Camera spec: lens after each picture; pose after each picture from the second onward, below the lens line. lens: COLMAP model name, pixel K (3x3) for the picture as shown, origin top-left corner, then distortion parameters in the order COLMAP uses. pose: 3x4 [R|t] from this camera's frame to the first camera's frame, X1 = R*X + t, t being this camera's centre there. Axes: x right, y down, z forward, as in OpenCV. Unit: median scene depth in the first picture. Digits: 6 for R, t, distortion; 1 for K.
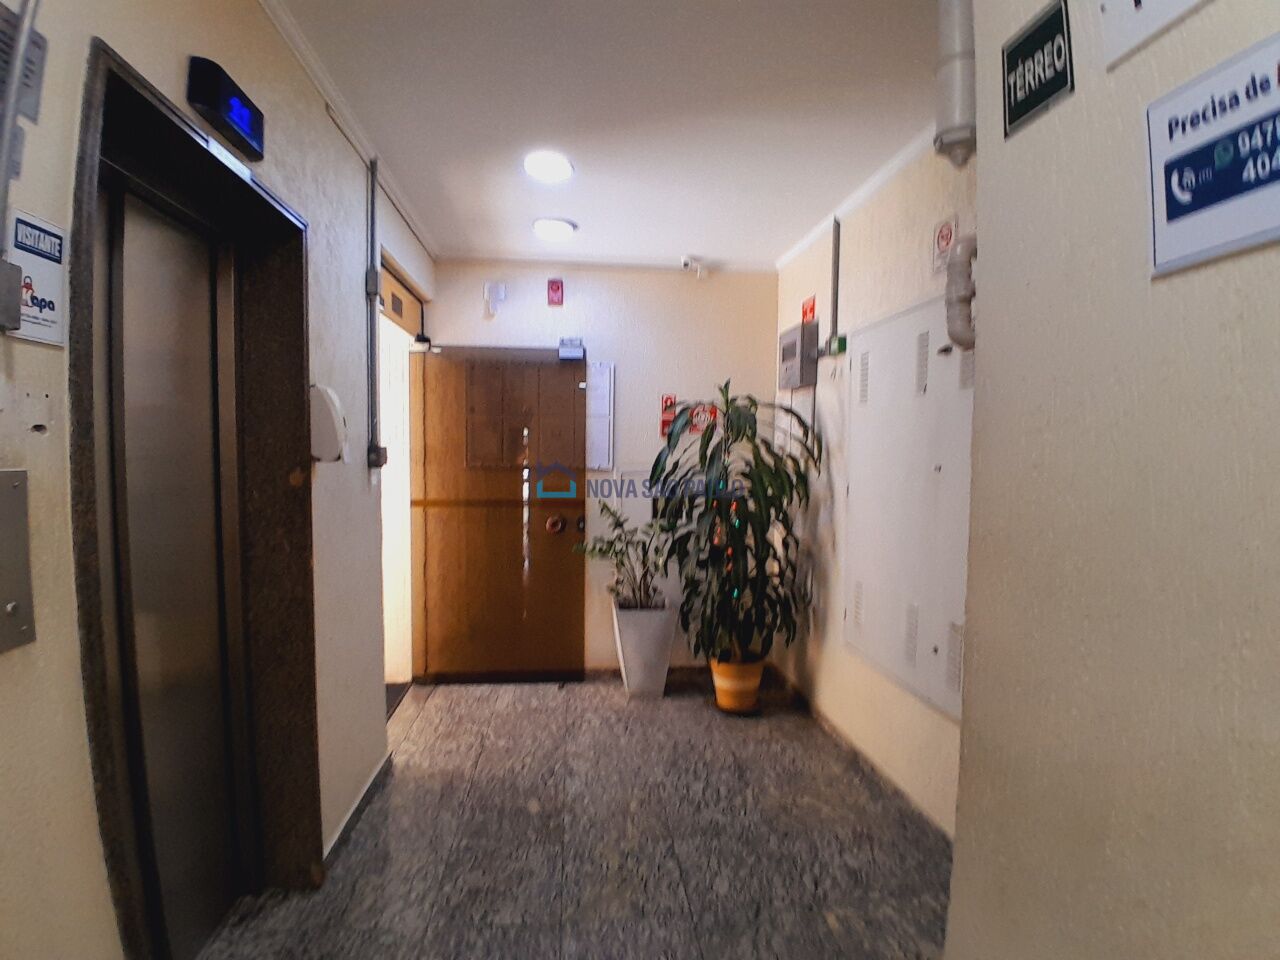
lens RADIAL K [[636.2, 0, 639.4], [0, 636.2, 479.4], [0, 0, 1]] dist [-0.024975, -0.023642]
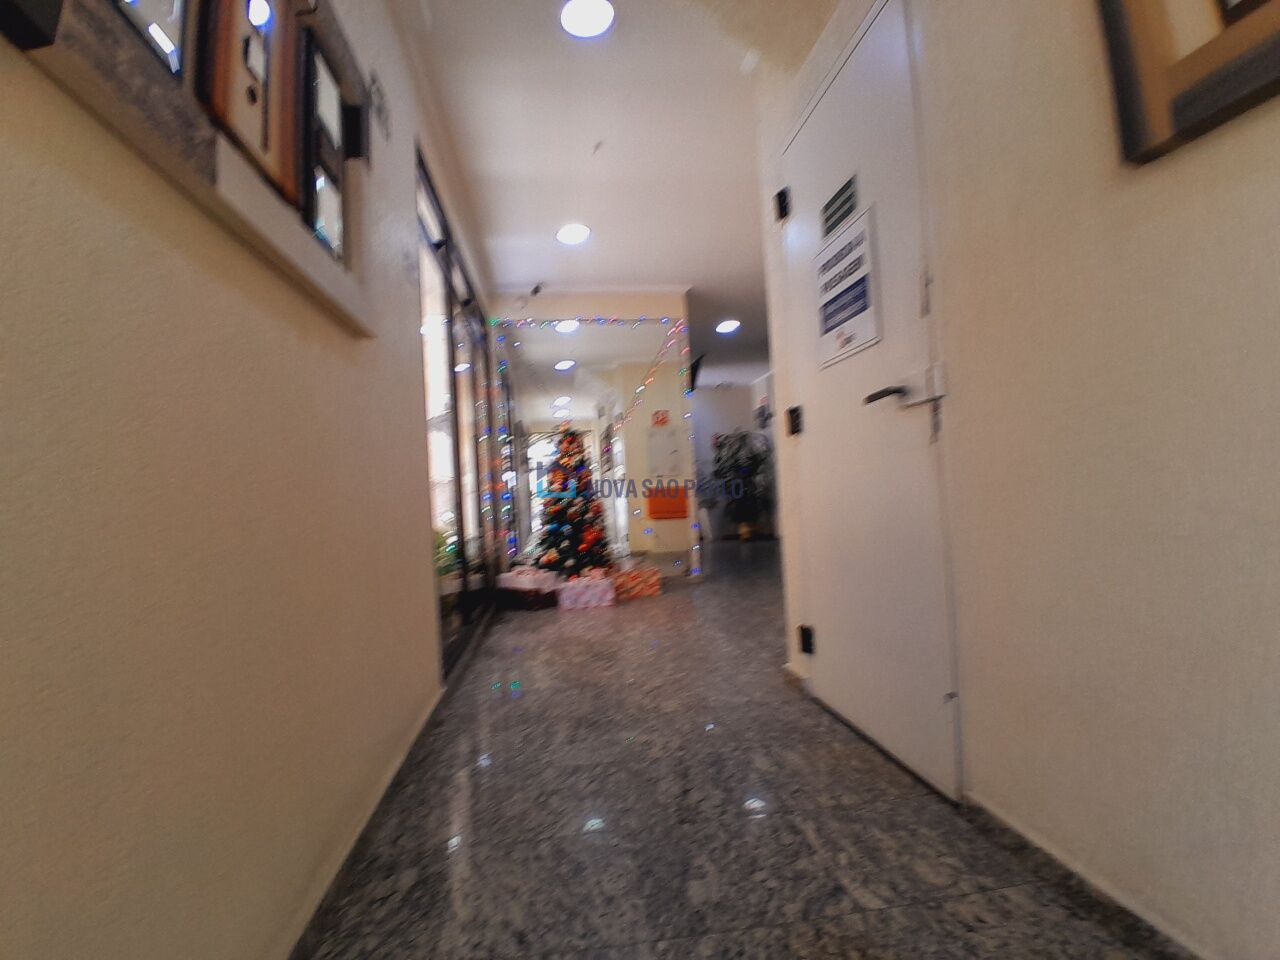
lens RADIAL K [[636.2, 0, 640.9], [0, 636.2, 478.0], [0, 0, 1]] dist [-0.024975, -0.023642]
pose [[0.998518, -0.053824, 0.008094, -0.536931], [0.054258, 0.996093, -0.069680, 0.404130], [-0.004312, 0.070016, 0.997537, -2.961789]]
